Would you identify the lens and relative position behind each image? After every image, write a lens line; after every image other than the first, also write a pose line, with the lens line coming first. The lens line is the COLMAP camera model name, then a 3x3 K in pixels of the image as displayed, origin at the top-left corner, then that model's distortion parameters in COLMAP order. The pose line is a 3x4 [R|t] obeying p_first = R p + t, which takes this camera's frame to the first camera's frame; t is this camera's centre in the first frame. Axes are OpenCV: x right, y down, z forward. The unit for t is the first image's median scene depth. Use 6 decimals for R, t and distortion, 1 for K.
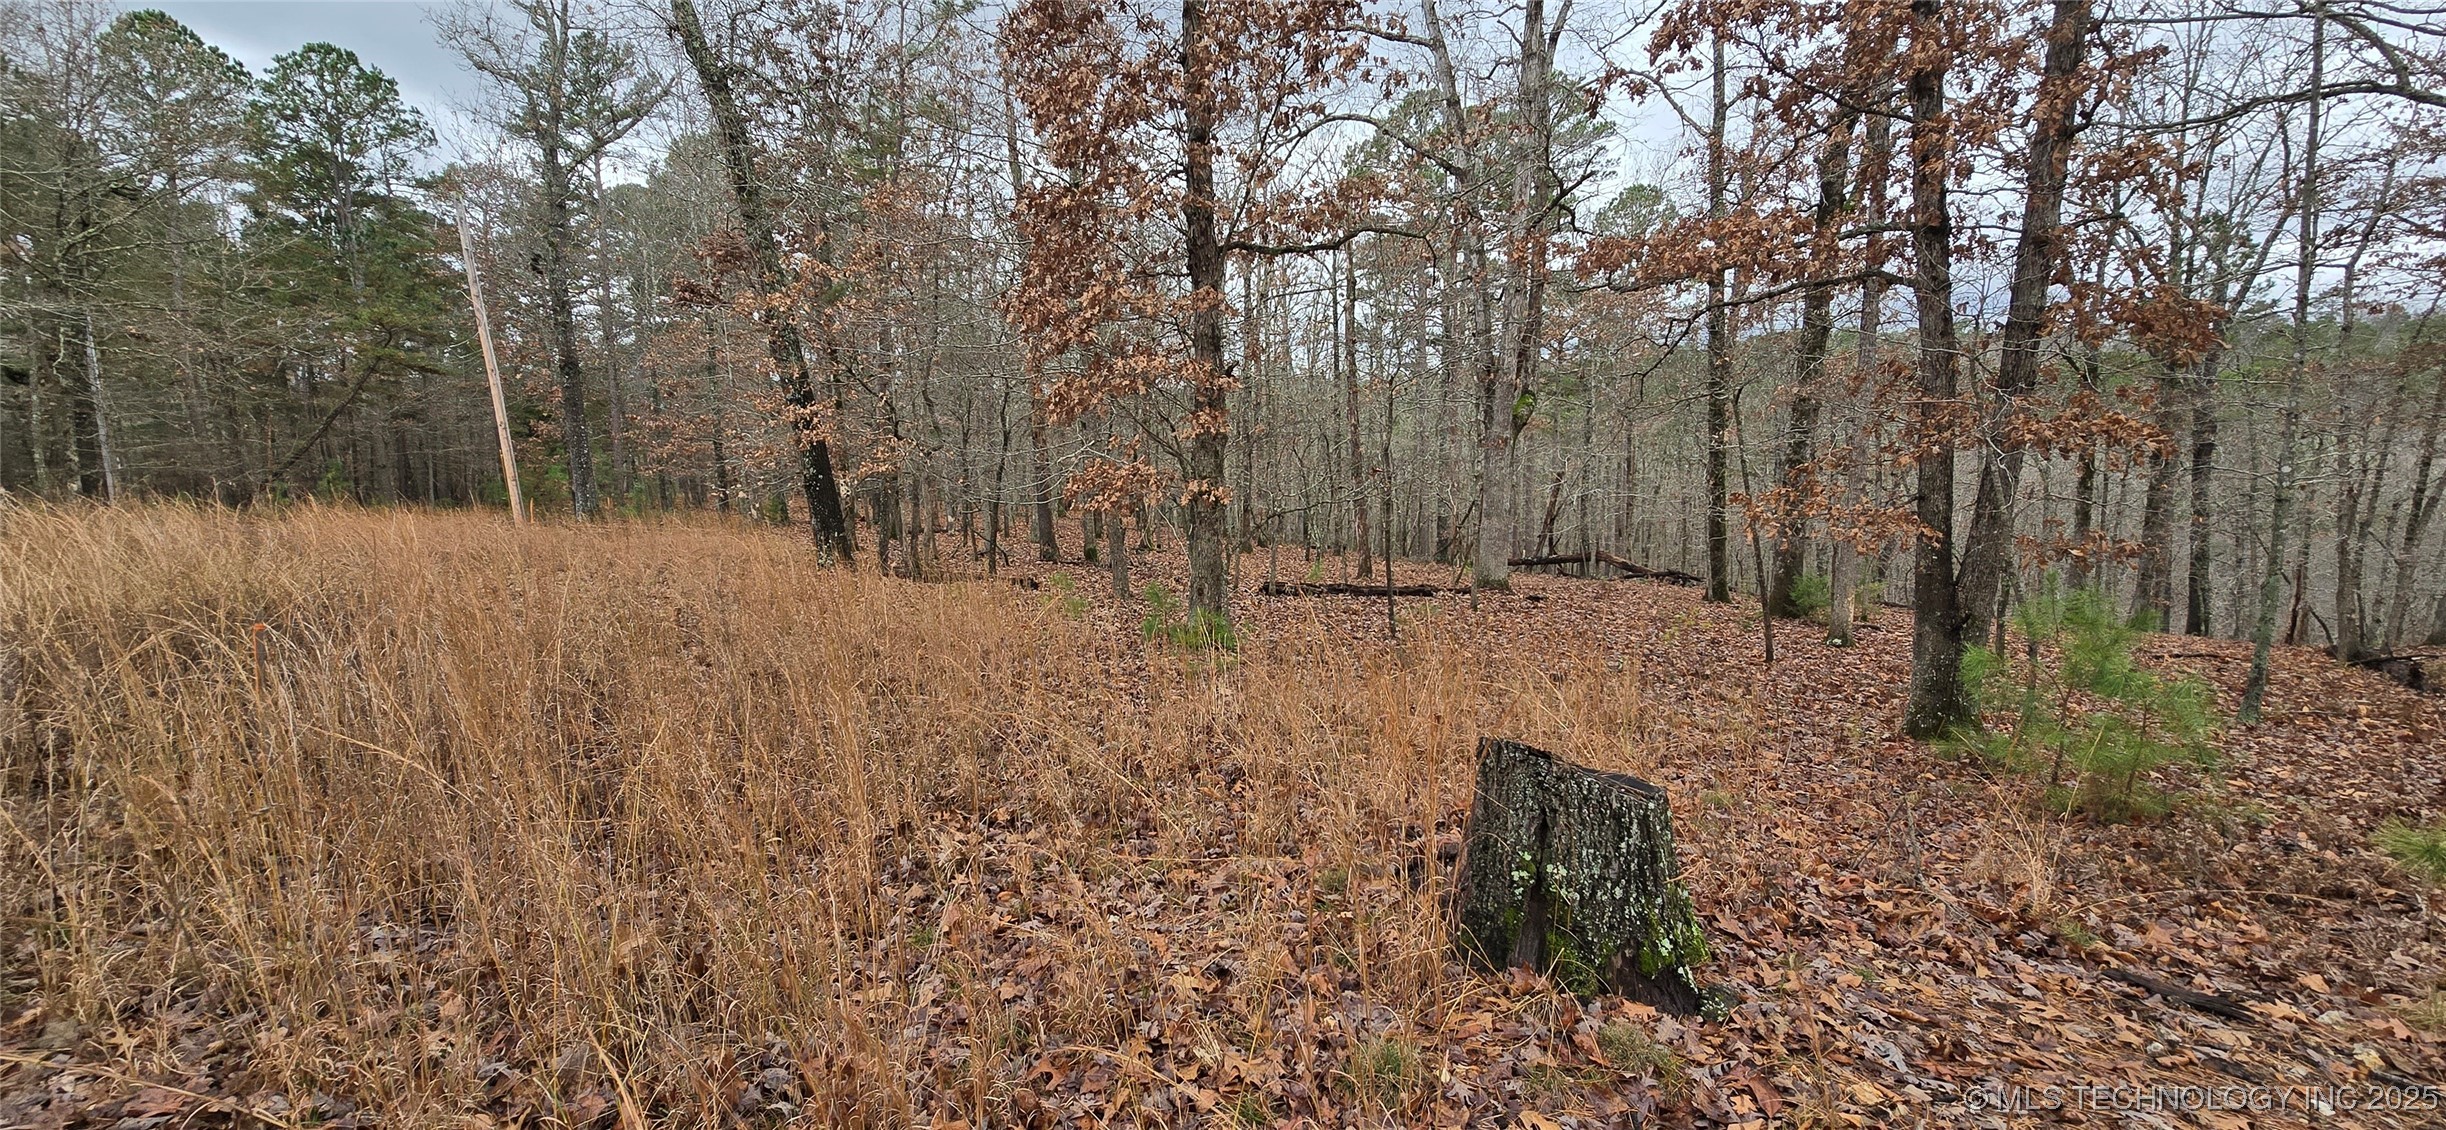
lens RADIAL K [[1007.3, 0, 1223.0], [0, 1007.3, 565.0], [0, 0, 1]] dist [-0.000345, 0.000156]
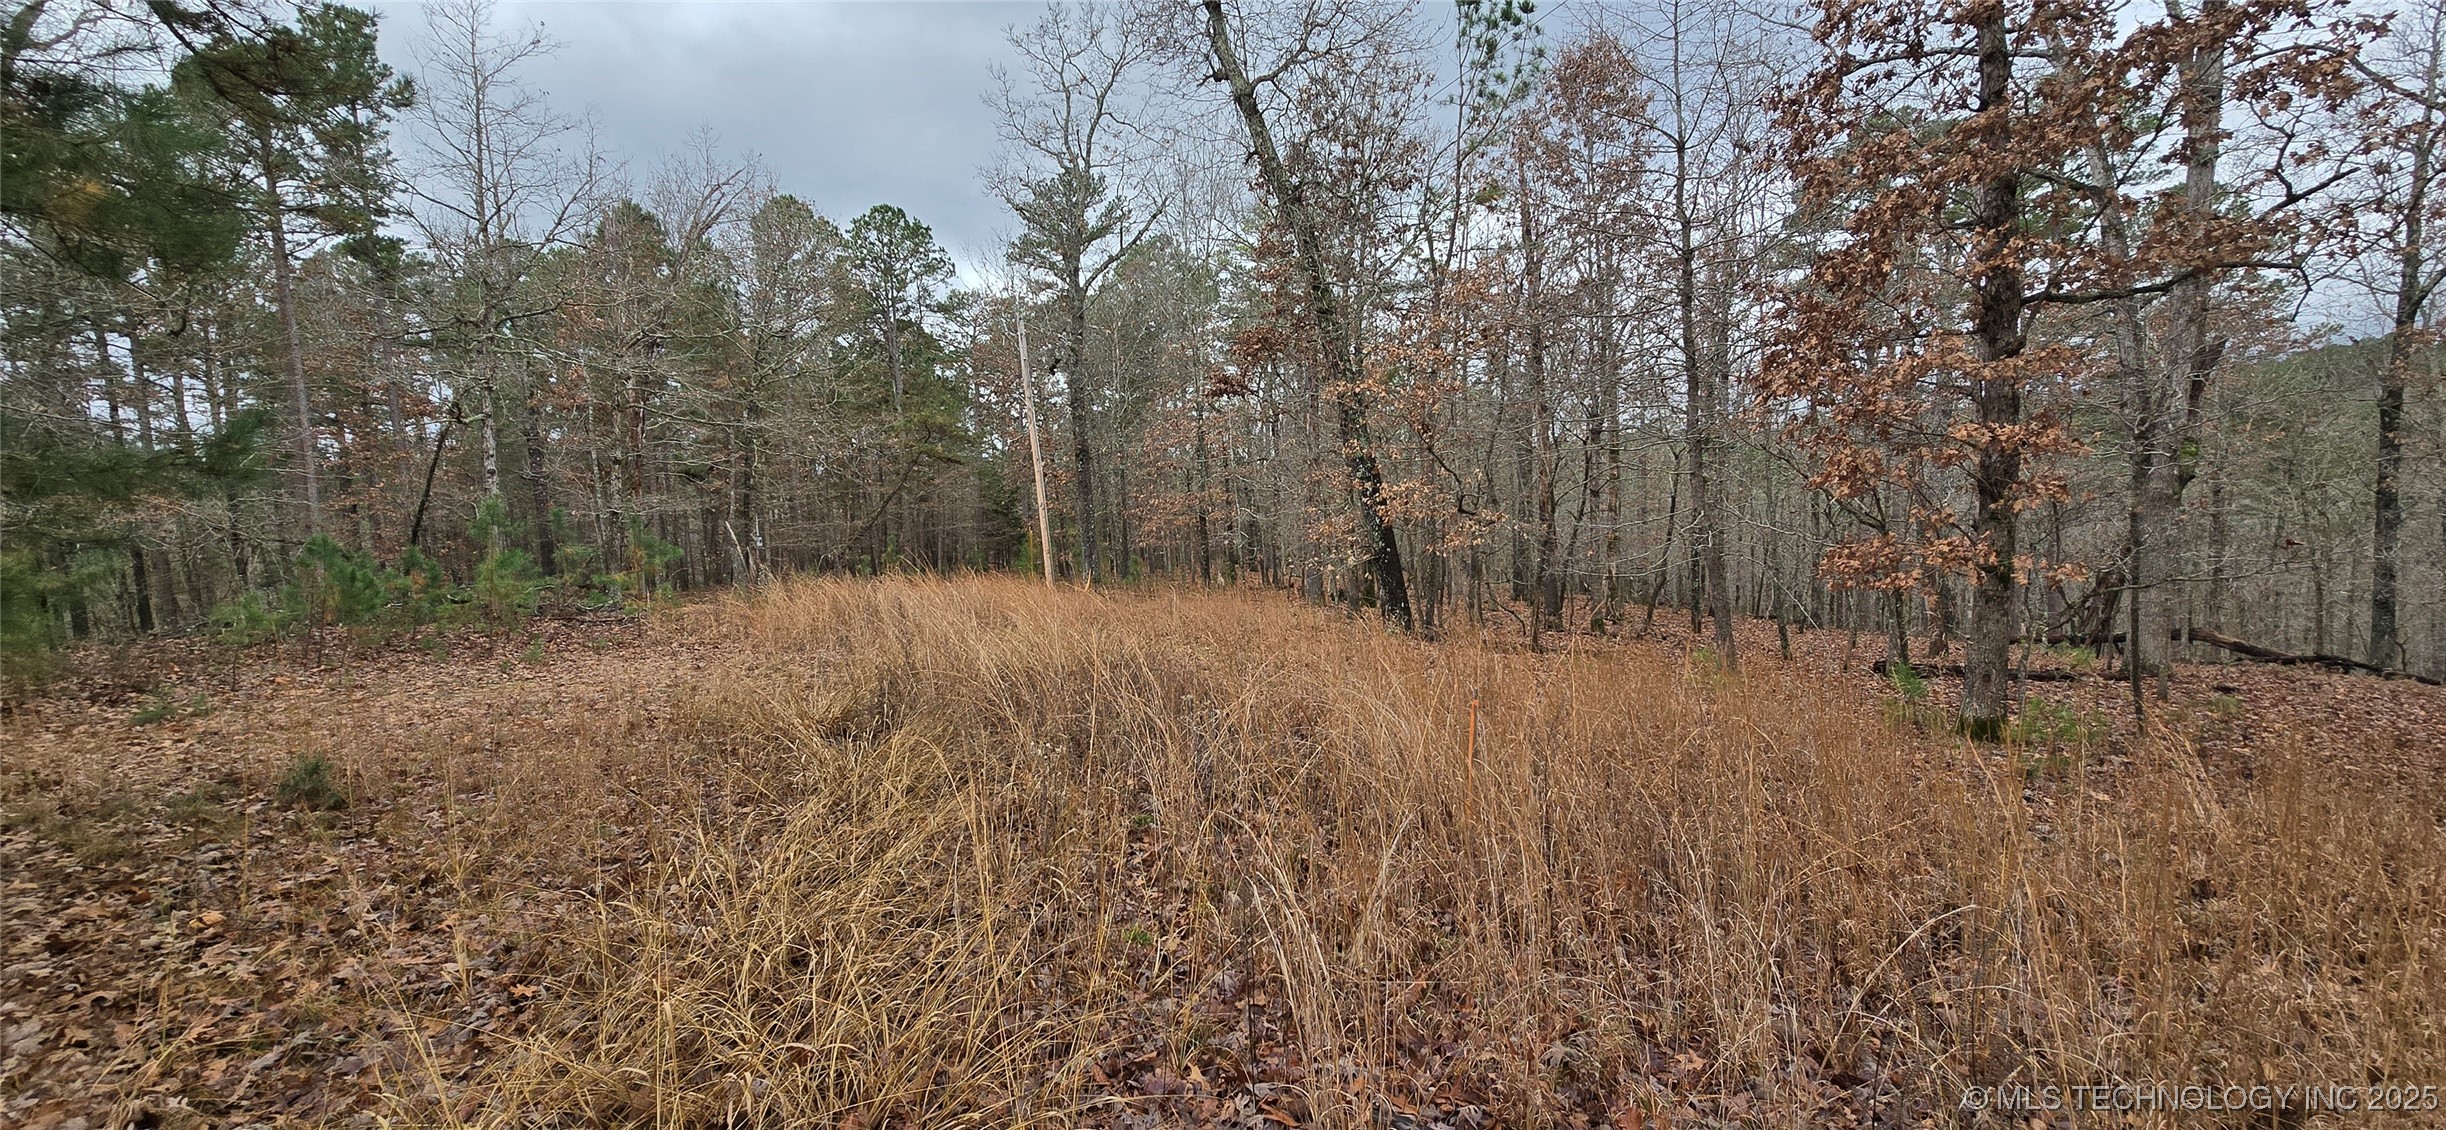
lens RADIAL K [[1009.6, 0, 1232.5], [0, 1009.6, 570.2], [0, 0, 1]] dist [-0.001462, -0.000304]
pose [[0.946600, -0.003931, -0.322387, -0.170376], [-0.014918, 0.998321, -0.055974, -0.004348], [0.322065, 0.057795, 0.944952, -0.034992]]
